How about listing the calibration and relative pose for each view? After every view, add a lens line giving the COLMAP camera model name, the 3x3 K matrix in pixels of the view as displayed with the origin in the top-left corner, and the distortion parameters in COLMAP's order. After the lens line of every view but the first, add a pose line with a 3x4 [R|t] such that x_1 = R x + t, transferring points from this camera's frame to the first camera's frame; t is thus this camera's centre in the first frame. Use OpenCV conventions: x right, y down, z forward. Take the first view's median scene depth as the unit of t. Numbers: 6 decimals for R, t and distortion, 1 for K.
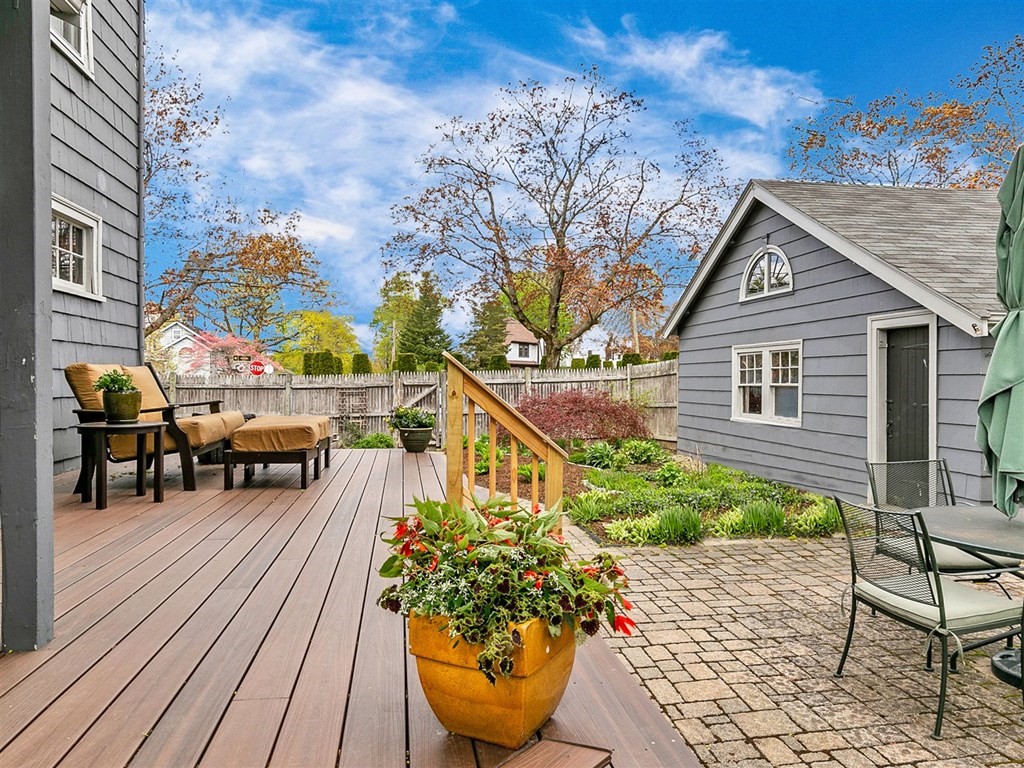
lens RADIAL K [[675.8, 0, 512.0], [0, 675.8, 384.0], [0, 0, 1]] dist [0.006346, 0.002711]
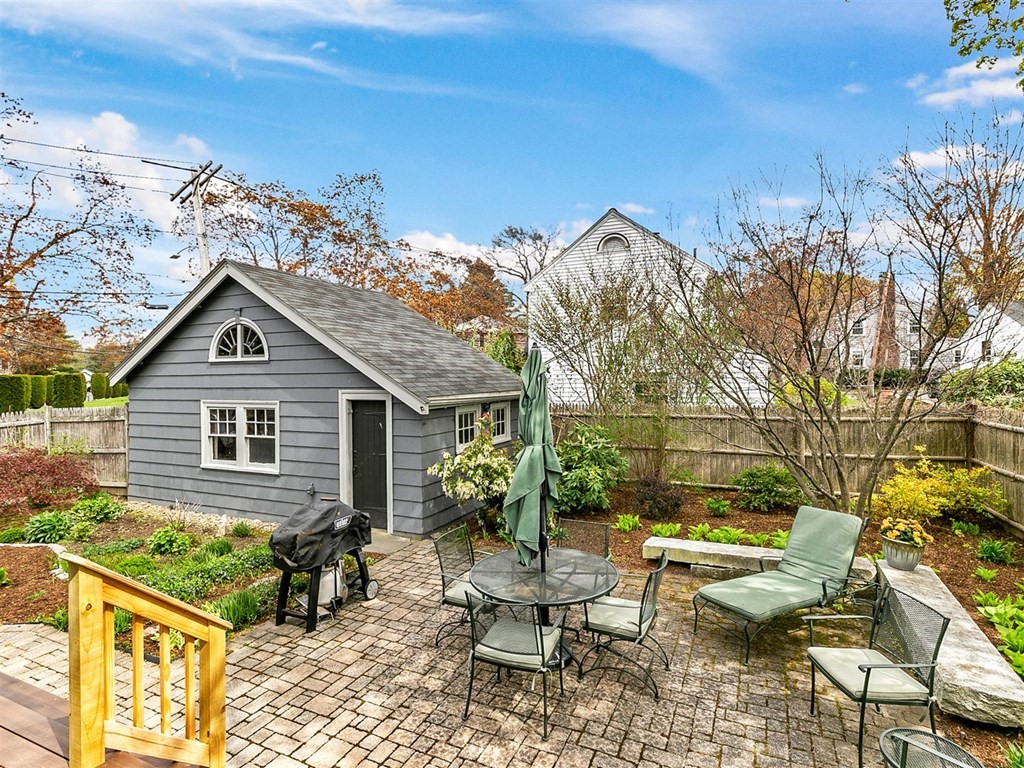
lens RADIAL K [[524.6, 0, 512.0], [0, 524.6, 384.0], [0, 0, 1]] dist [0.001928, 0.000607]
pose [[0.549634, -0.016735, 0.835238, -0.131719], [0.013578, 0.999846, 0.011098, -0.099289], [-0.835295, 0.005241, 0.549777, 0.116460]]
